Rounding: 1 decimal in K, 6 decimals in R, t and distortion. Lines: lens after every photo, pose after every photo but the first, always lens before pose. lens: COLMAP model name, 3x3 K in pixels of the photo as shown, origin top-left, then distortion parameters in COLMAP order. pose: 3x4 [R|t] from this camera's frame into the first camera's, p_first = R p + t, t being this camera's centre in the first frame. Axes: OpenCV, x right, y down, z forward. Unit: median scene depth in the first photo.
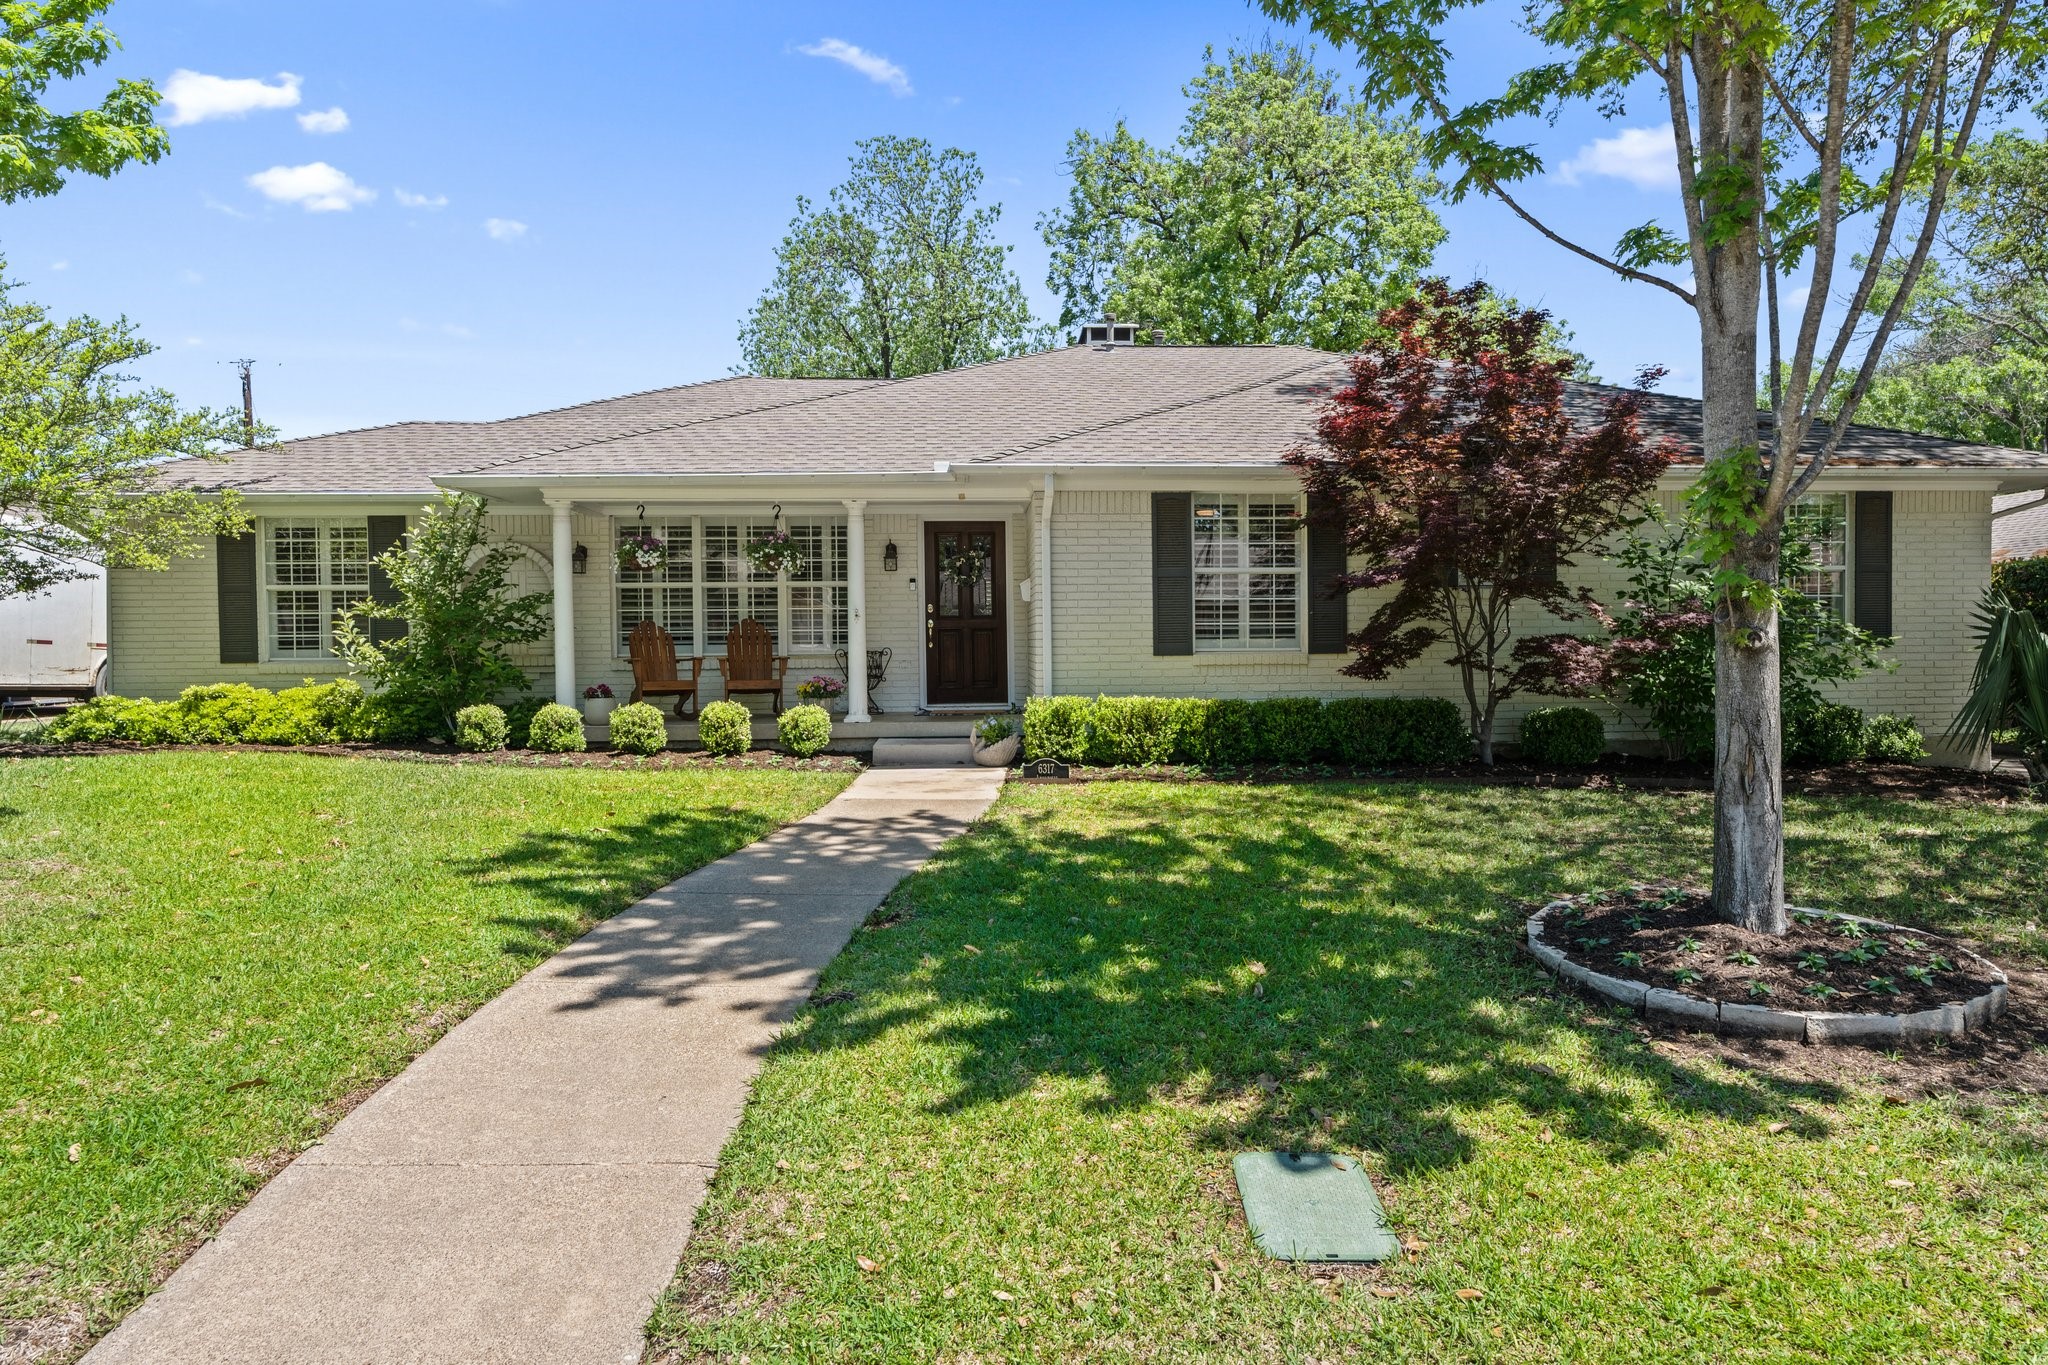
lens RADIAL K [[1254.5, 0, 1103.0], [0, 1254.5, 667.2], [0, 0, 1]] dist [0.003983, -0.000098]
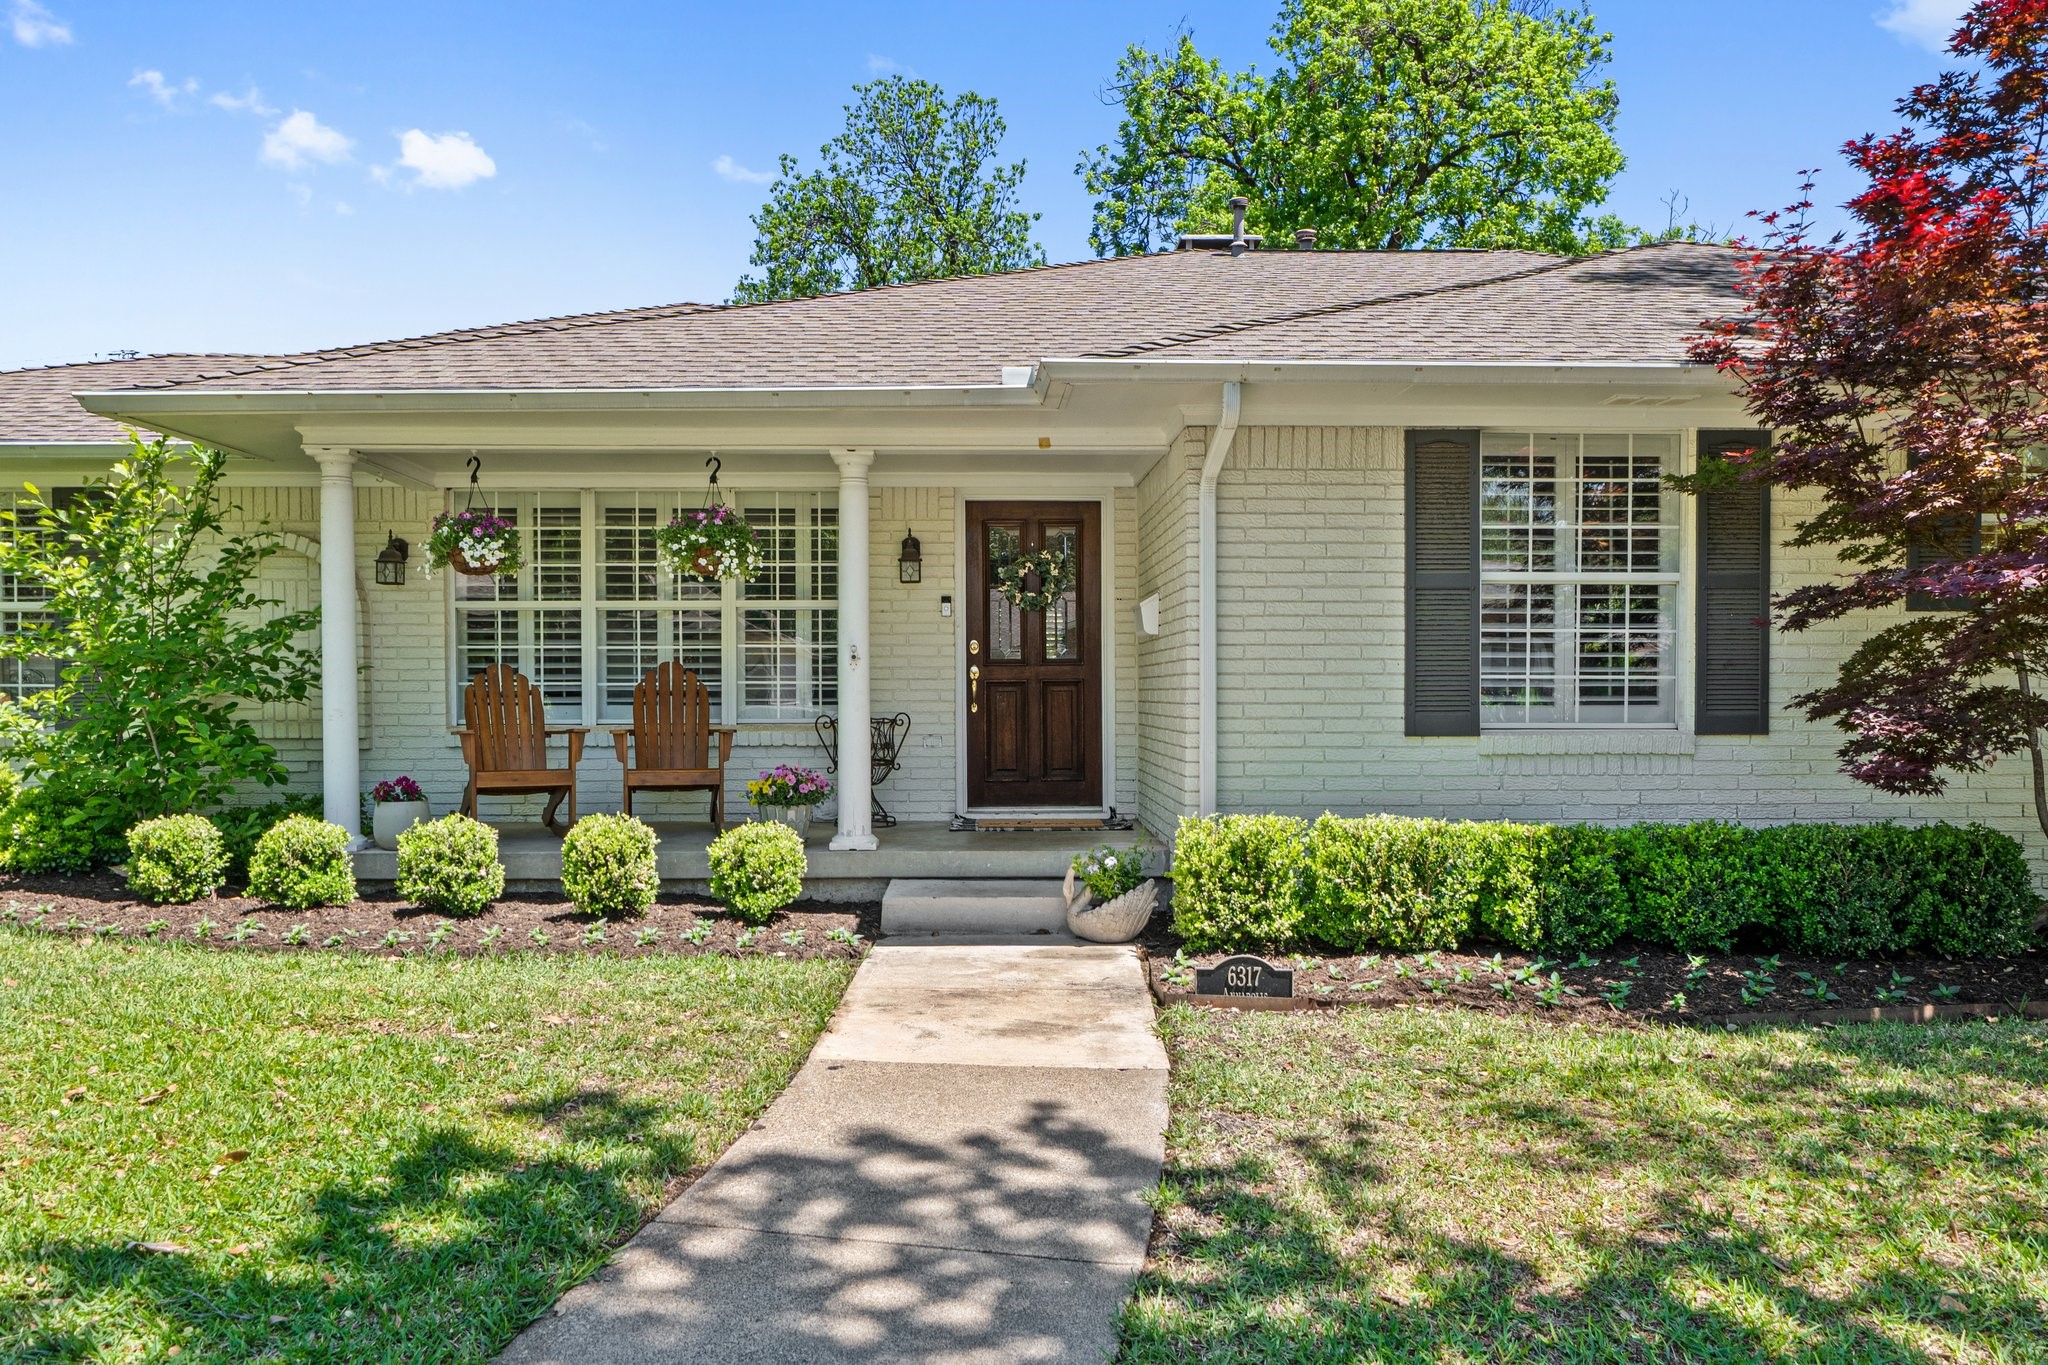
lens RADIAL K [[1395.5, 0, 1036.3], [0, 1395.5, 722.7], [0, 0, 1]] dist [-0.008736, -0.000175]
pose [[0.998318, 0.009207, -0.057245, -0.081074], [-0.009138, 0.999957, 0.001467, -0.013929], [0.057257, -0.000941, 0.998359, 0.392854]]
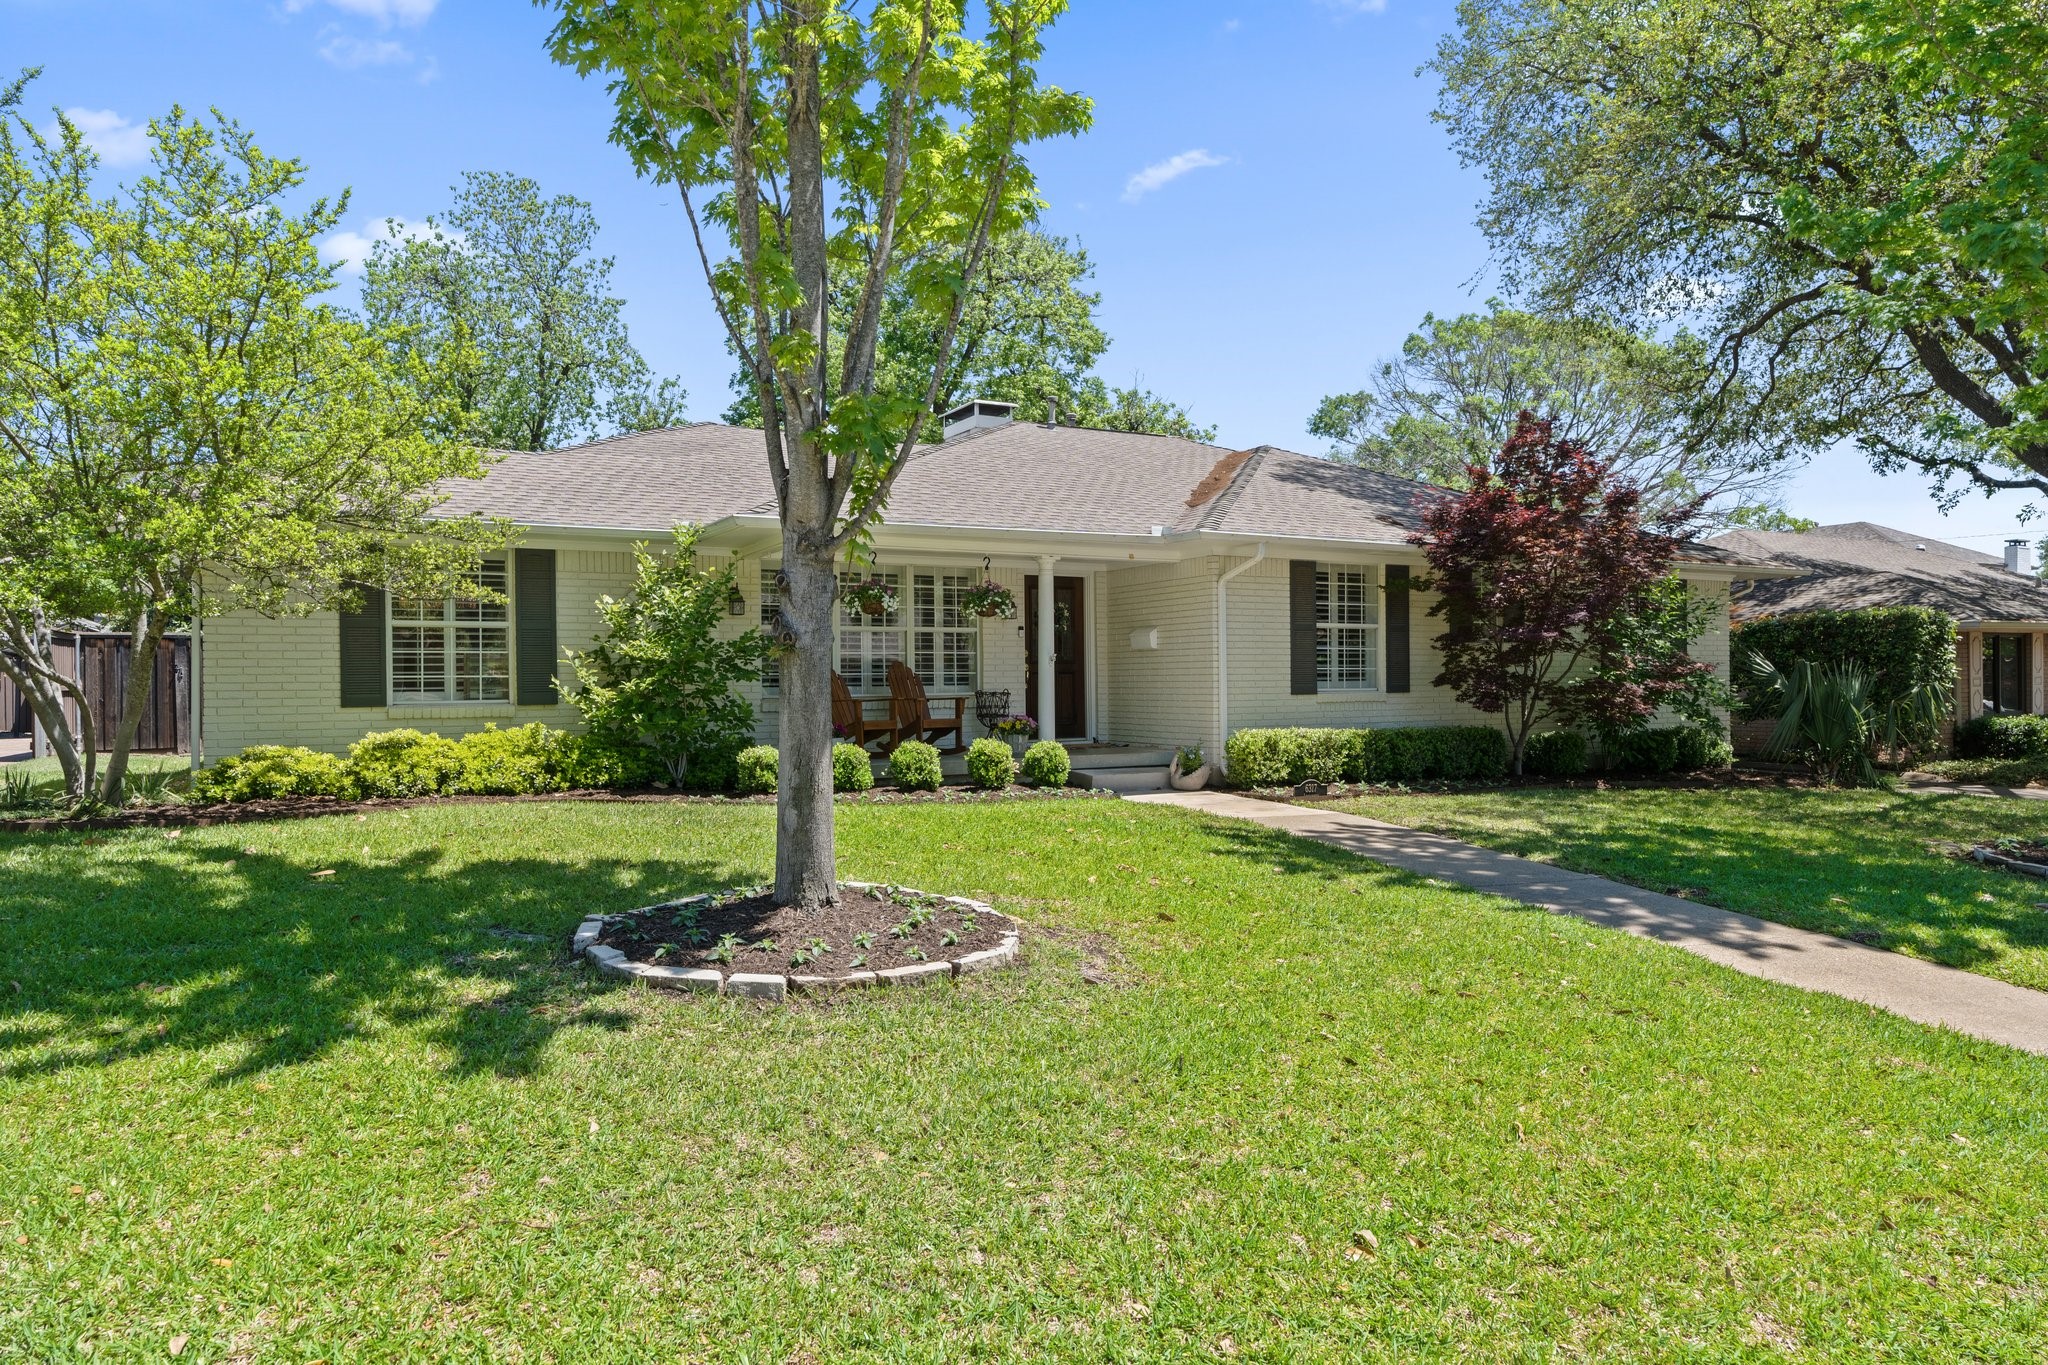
lens RADIAL K [[1157.8, 0, 1016.1], [0, 1157.8, 680.2], [0, 0, 1]] dist [-0.000325, 0.000111]
pose [[0.922279, 0.002034, 0.386519, -0.625854], [0.008201, 0.999658, -0.024831, 0.002311], [-0.386437, 0.026071, 0.921947, 0.071491]]
